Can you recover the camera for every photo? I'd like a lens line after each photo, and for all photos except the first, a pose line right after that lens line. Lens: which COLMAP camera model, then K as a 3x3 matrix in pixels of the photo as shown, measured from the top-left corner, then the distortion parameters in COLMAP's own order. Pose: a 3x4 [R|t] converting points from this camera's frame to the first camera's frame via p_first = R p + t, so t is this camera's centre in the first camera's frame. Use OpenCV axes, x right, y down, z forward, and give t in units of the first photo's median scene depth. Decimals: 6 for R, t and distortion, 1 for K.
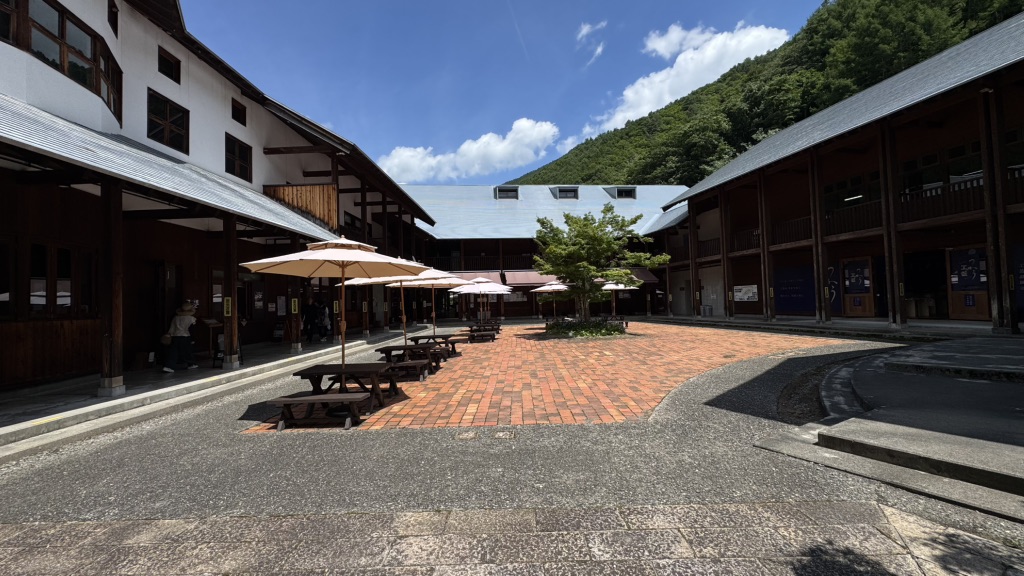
lens RADIAL K [[411.1, 0, 510.4], [0, 411.1, 284.8], [0, 0, 1]] dist [-0.006261, -0.000016]
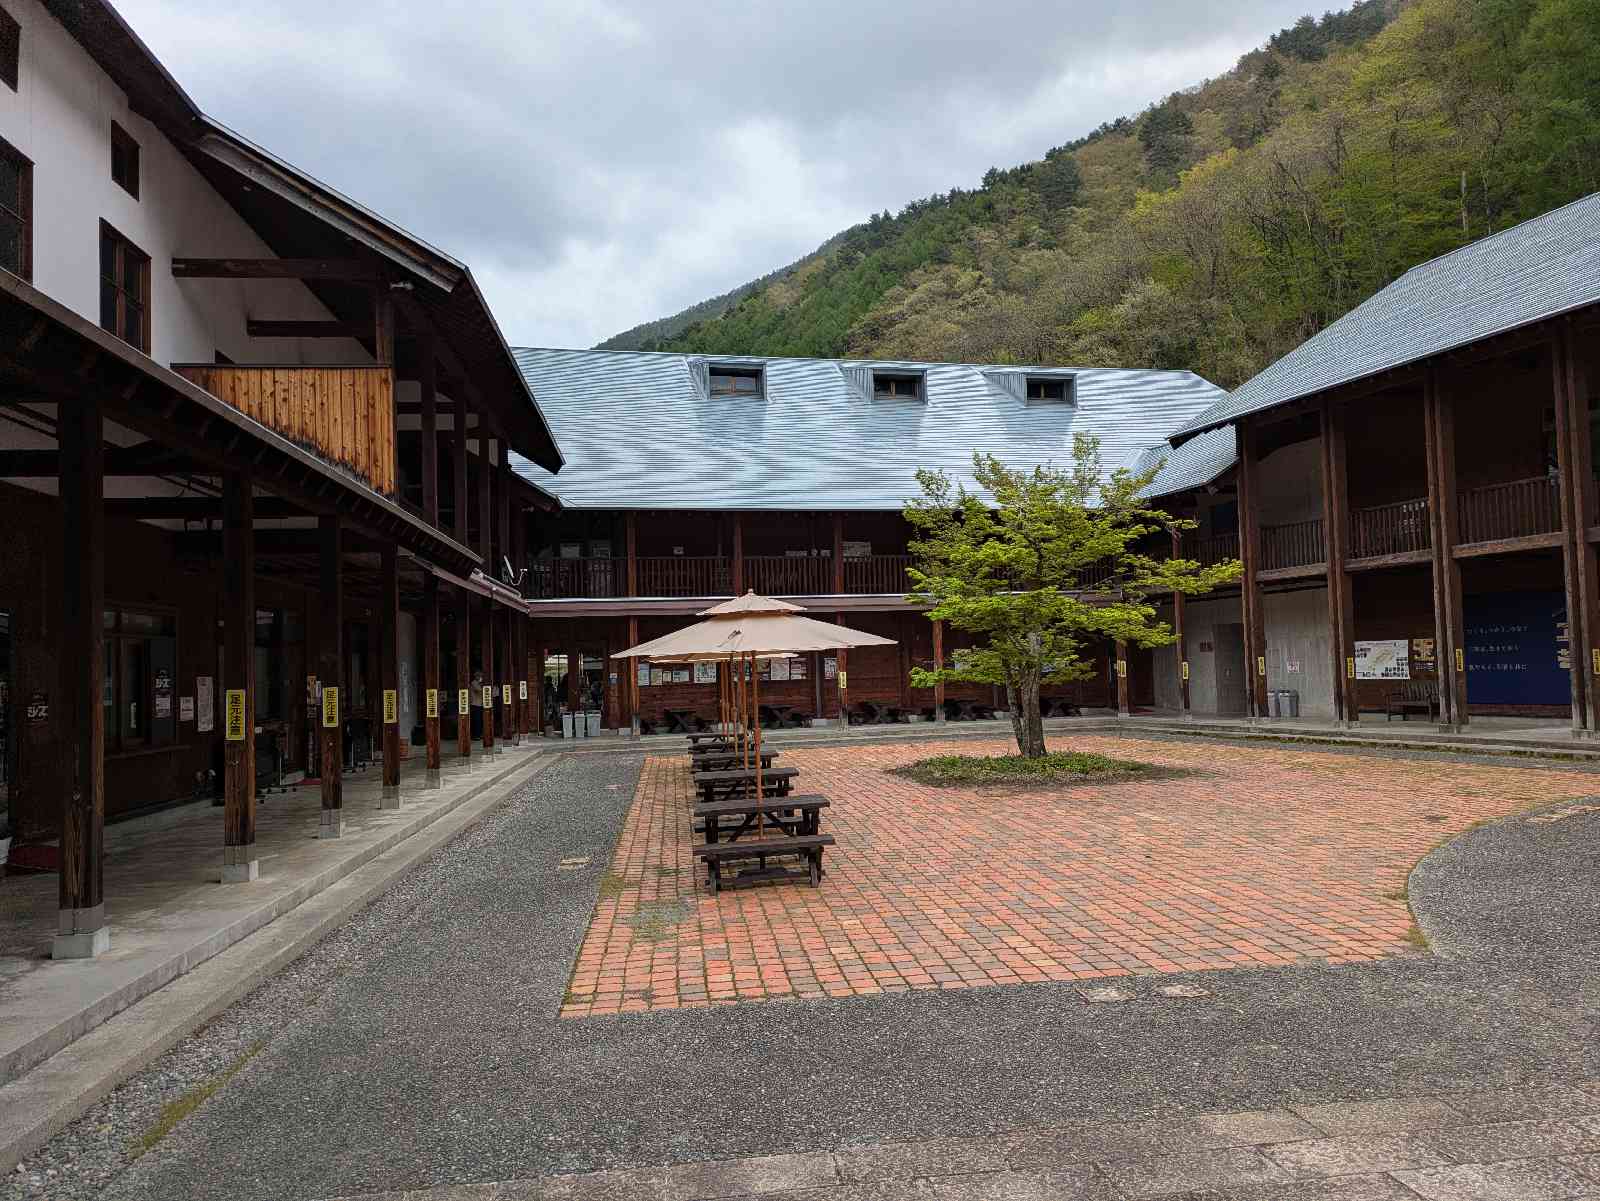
lens RADIAL K [[1200.8, 0, 803.1], [0, 1200.8, 607.0], [0, 0, 1]] dist [0.025488, -0.008728]
pose [[0.989740, 0.003385, 0.142840, -0.158286], [-0.001171, 0.999878, -0.015576, -0.013313], [-0.142875, 0.015249, 0.989623, -0.078615]]
